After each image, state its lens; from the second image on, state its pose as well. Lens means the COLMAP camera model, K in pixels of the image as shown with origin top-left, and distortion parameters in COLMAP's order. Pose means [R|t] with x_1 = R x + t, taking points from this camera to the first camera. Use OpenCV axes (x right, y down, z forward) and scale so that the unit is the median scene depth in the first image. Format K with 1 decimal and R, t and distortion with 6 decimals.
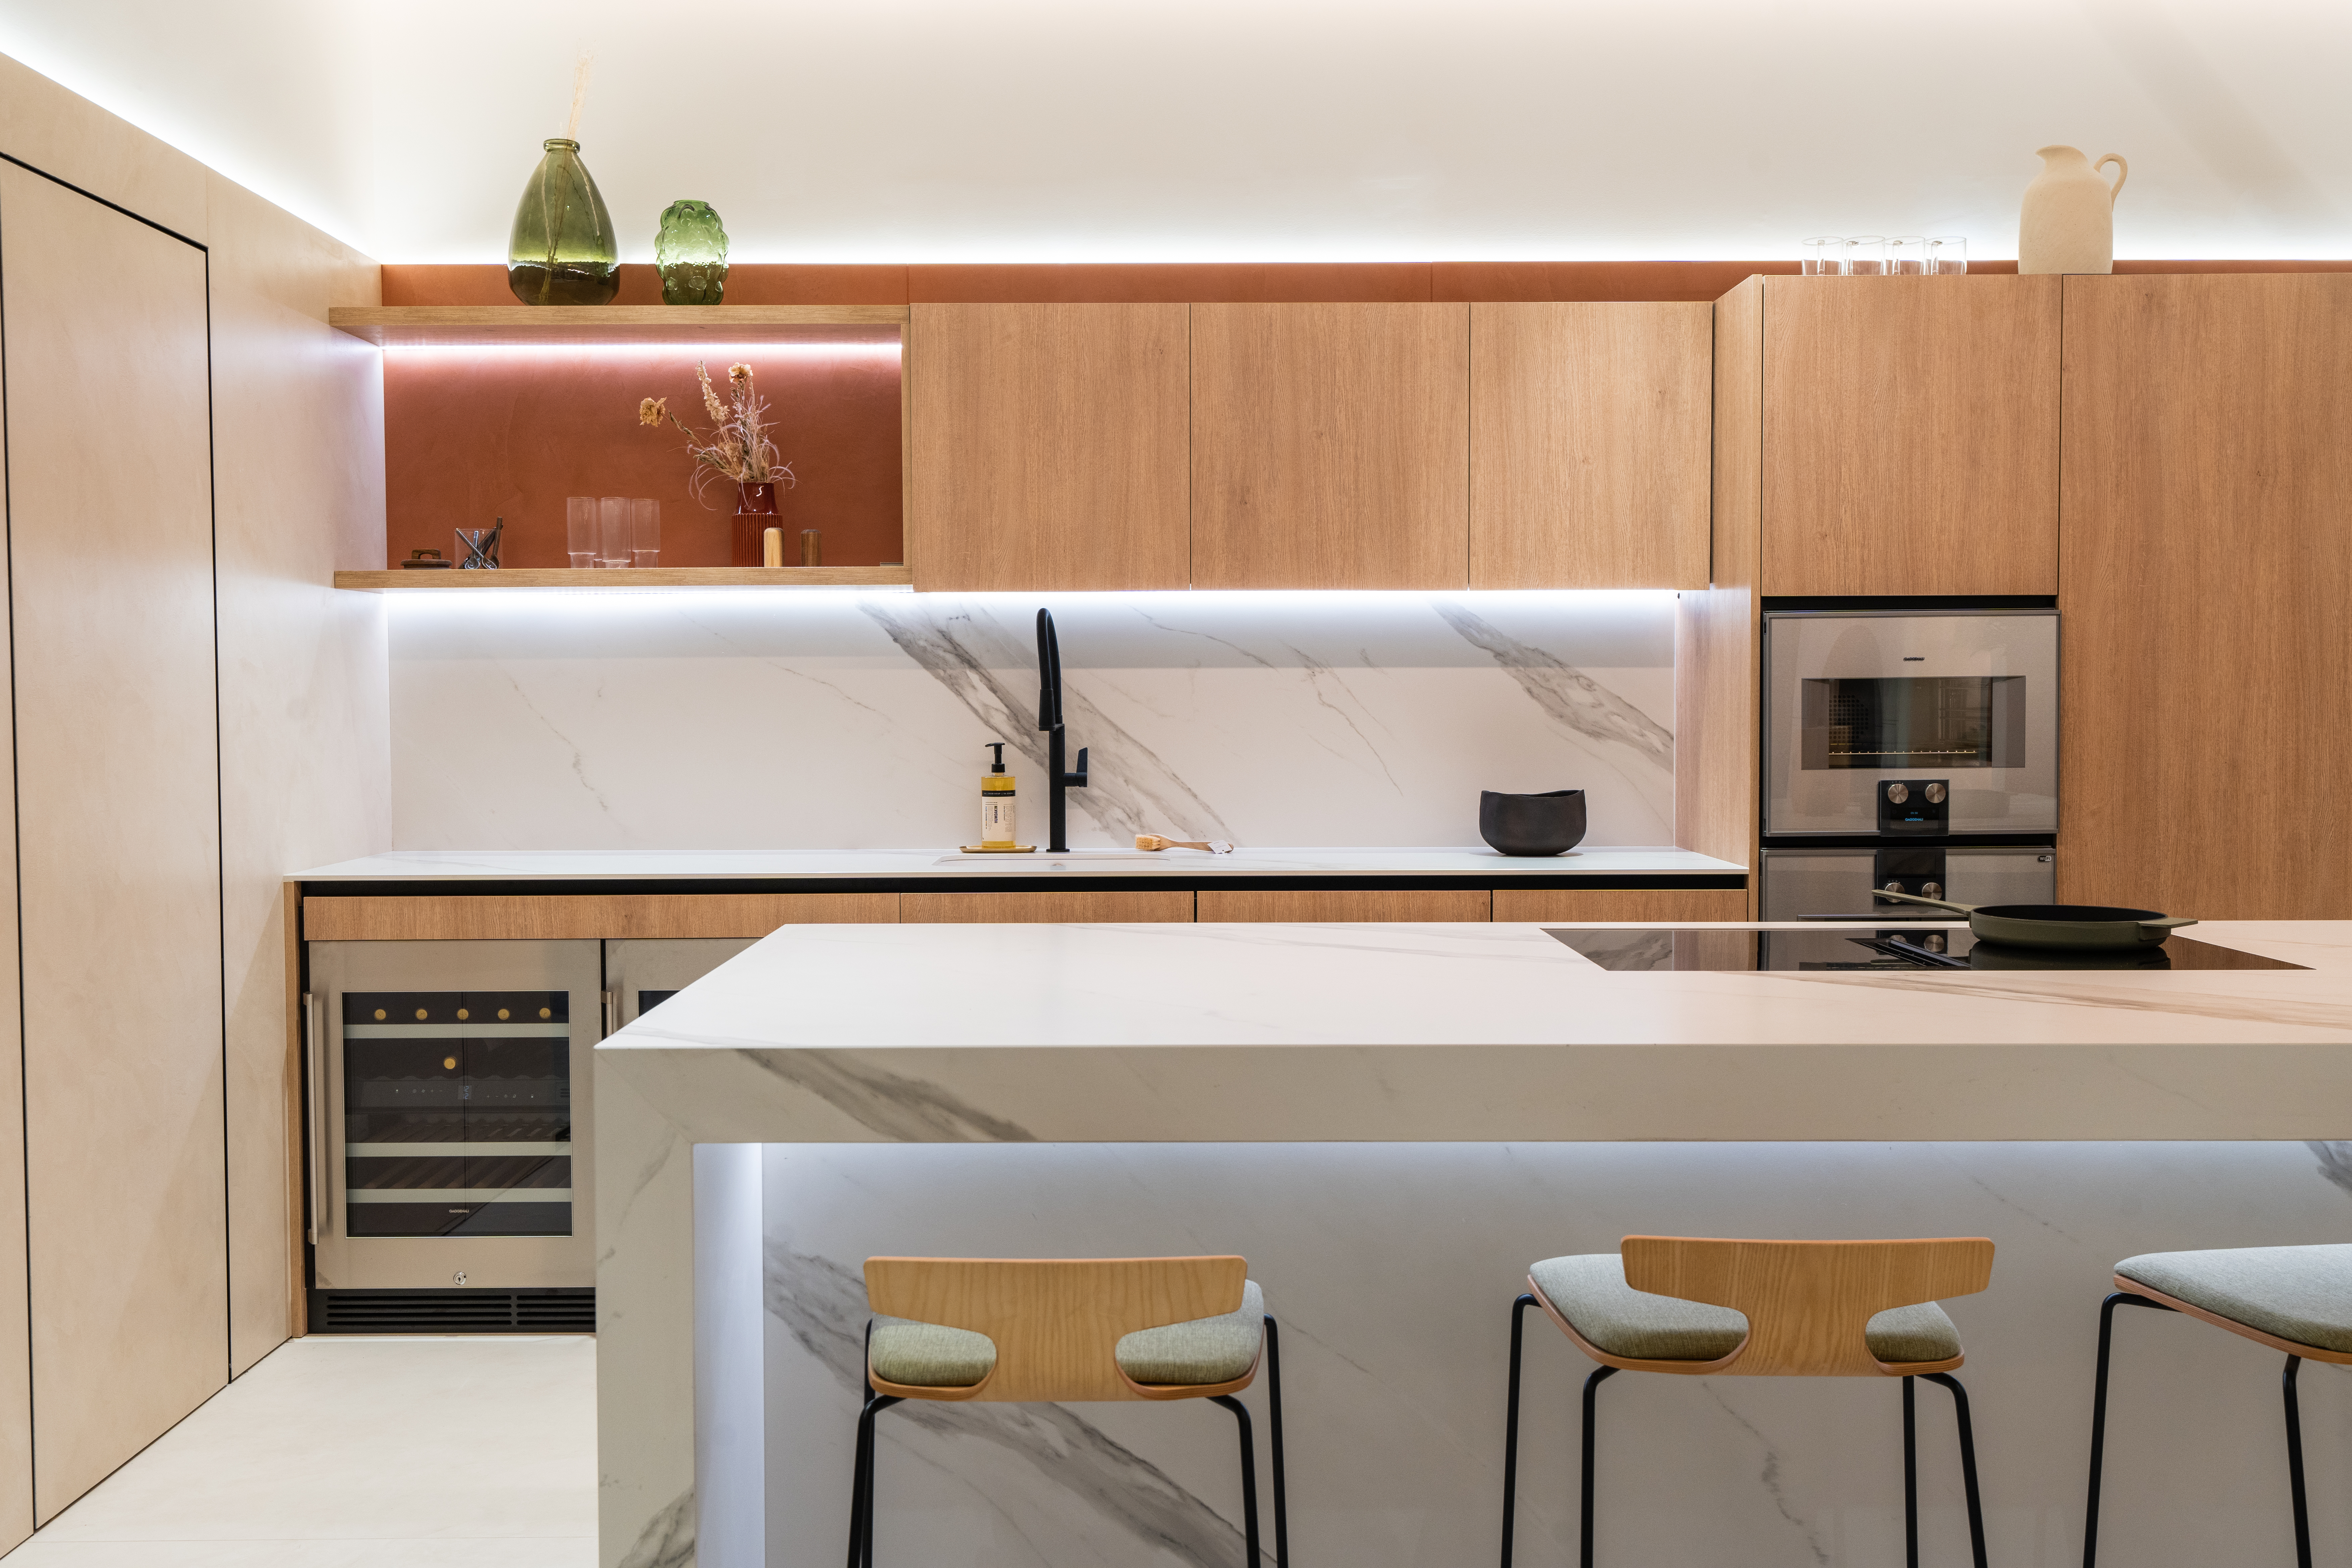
lens RADIAL K [[2335.3, 0, 1176.0], [0, 2335.3, 784.0], [0, 0, 1]] dist [0.021043, -0.001262]
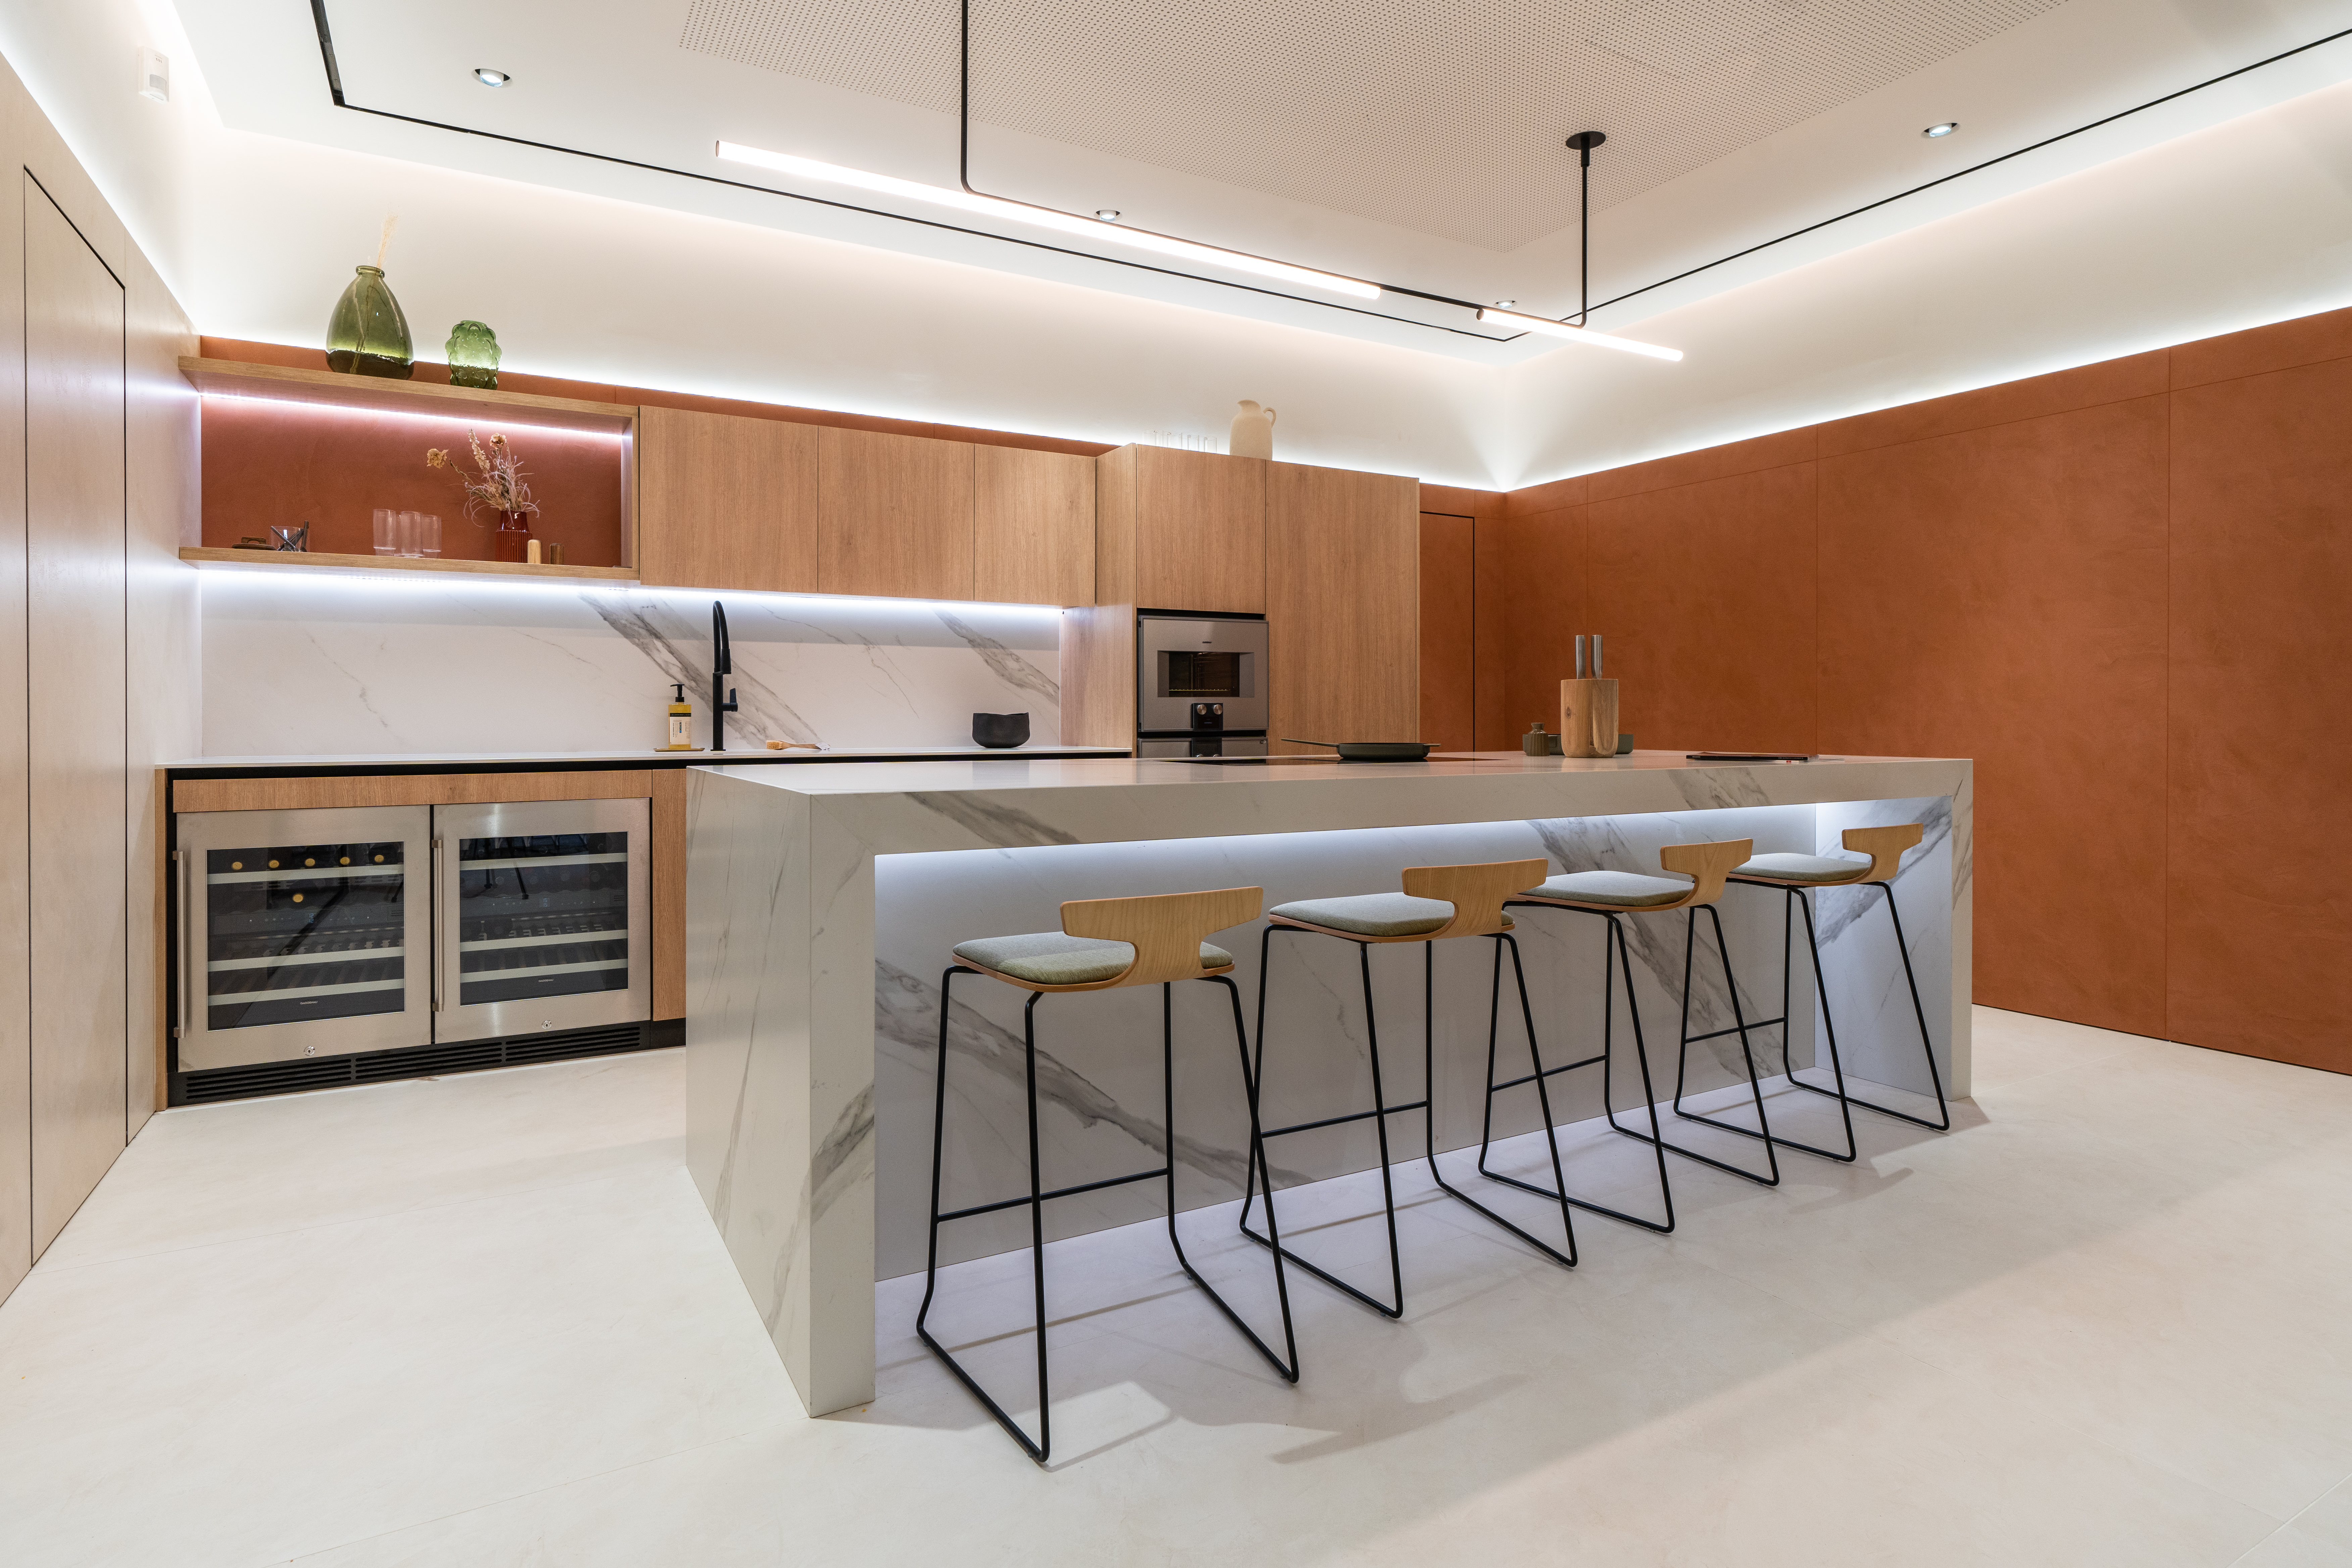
lens RADIAL K [[1234.3, 0, 1172.8], [0, 1234.3, 721.7], [0, 0, 1]] dist [-0.001585, 0.002524]
pose [[0.872315, 0.002579, 0.488937, -0.209232], [0.016707, 0.999245, -0.035077, 0.047240], [-0.488658, 0.038767, 0.871614, 0.093141]]
